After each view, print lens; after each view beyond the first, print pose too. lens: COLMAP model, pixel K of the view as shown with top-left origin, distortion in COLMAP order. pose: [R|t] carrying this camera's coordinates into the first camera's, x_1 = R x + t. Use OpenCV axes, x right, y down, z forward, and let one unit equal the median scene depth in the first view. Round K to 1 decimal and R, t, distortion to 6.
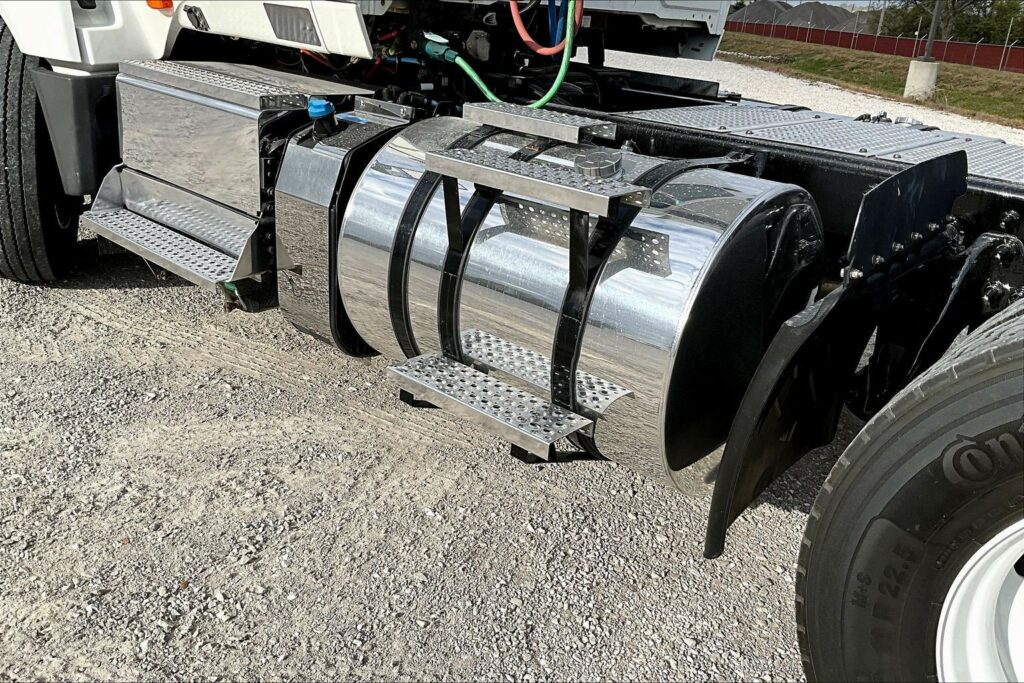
lens RADIAL K [[836.6, 0, 516.3], [0, 836.6, 343.0], [0, 0, 1]] dist [0.107434, -0.224382]
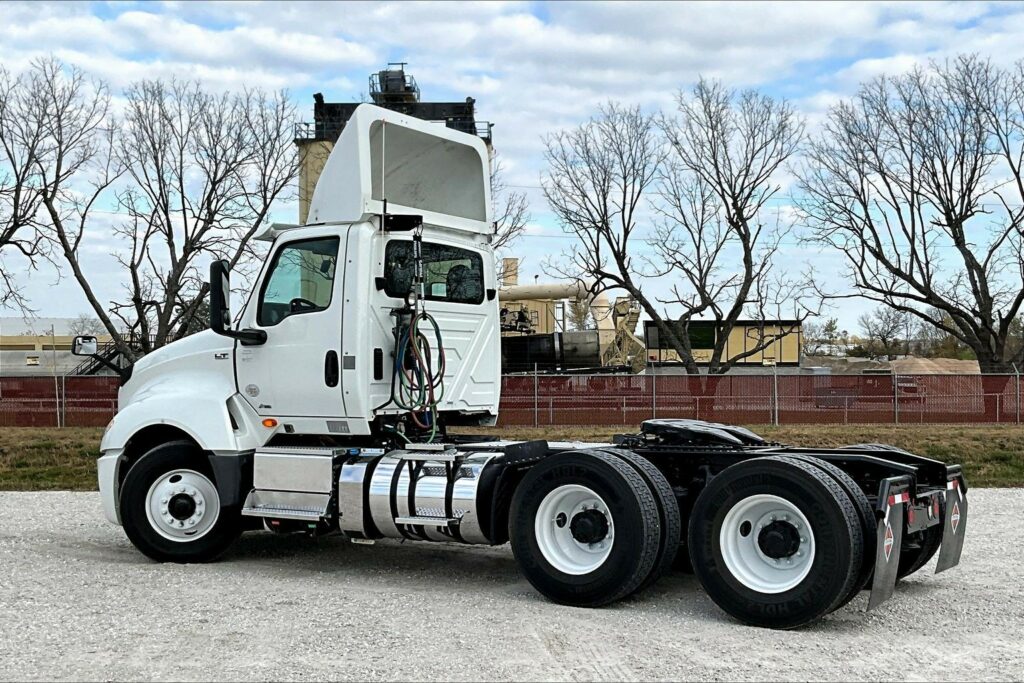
lens RADIAL K [[1279.7, 0, 512.3], [0, 1279.7, 376.6], [0, 0, 1]] dist [0.022291, 0.030769]
pose [[0.982132, -0.088018, 0.166342, -0.414670], [0.143341, 0.922595, -0.358150, 1.168819], [-0.121942, 0.375595, 0.918727, -3.303844]]
